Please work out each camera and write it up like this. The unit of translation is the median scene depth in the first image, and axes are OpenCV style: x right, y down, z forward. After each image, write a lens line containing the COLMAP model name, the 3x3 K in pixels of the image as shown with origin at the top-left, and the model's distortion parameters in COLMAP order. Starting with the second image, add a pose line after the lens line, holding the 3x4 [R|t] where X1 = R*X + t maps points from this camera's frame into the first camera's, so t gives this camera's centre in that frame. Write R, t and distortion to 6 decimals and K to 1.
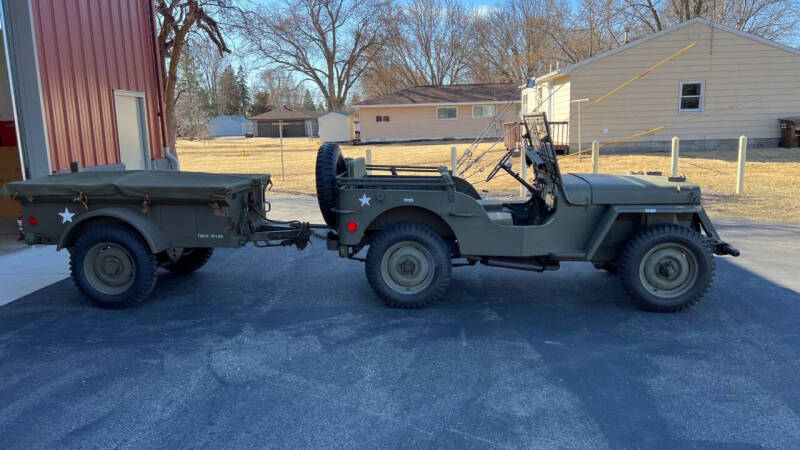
lens RADIAL K [[600.8, 0, 398.2], [0, 600.8, 228.2], [0, 0, 1]] dist [0.038936, -0.038820]
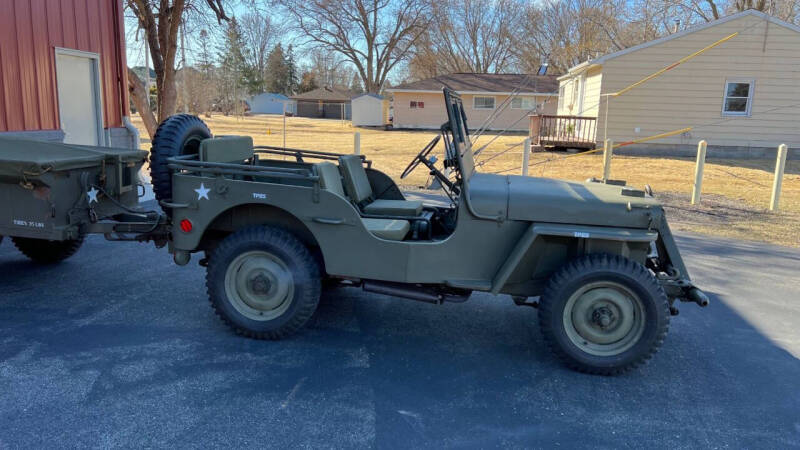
lens RADIAL K [[600.8, 0, 402.6], [0, 600.8, 229.0], [0, 0, 1]] dist [0.038936, -0.038820]
pose [[0.995390, 0.072572, -0.062705, 0.231162], [-0.071209, 0.997180, 0.023711, -0.034551], [0.064249, -0.019137, 0.997750, 0.251852]]
